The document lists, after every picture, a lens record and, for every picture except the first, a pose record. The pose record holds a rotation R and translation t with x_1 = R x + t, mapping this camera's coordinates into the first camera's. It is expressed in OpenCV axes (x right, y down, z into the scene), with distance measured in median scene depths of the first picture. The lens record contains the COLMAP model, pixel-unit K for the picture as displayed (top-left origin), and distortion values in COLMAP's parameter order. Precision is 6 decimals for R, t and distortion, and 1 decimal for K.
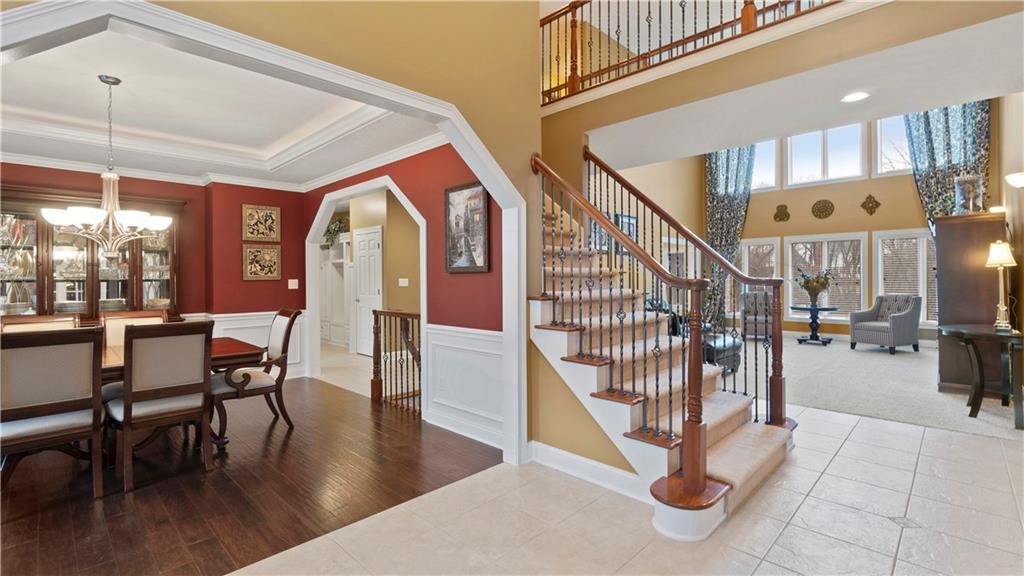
lens RADIAL K [[453.7, 0, 510.3], [0, 453.7, 274.6], [0, 0, 1]] dist [-0.011800, 0.007184]
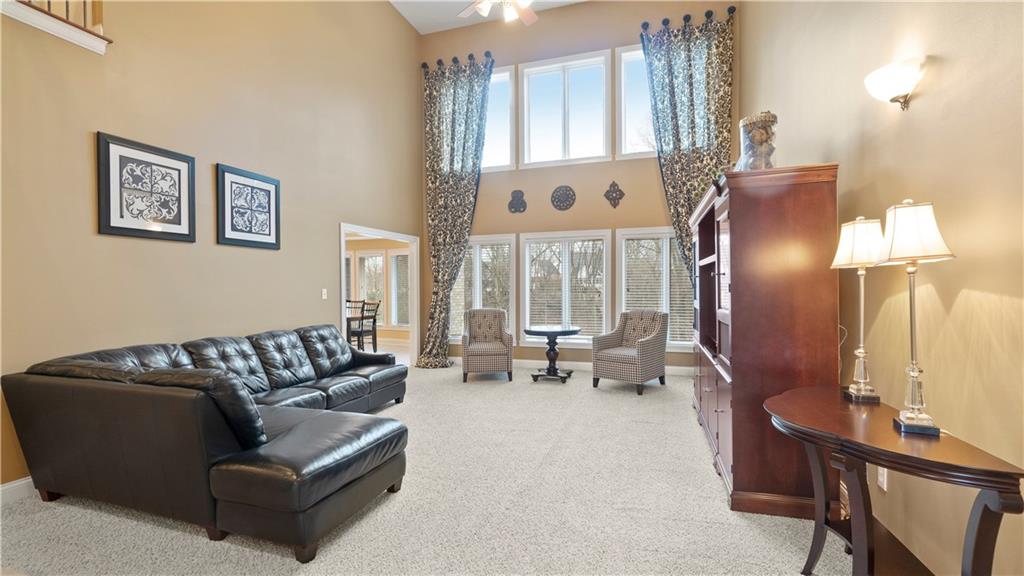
lens RADIAL K [[450.1, 0, 508.2], [0, 450.1, 283.5], [0, 0, 1]] dist [-0.001550, -0.000205]
pose [[0.894570, 0.003230, 0.446916, 0.292413], [-0.002876, 0.999995, -0.001470, -0.000271], [-0.446918, 0.000030, 0.894575, 0.392970]]
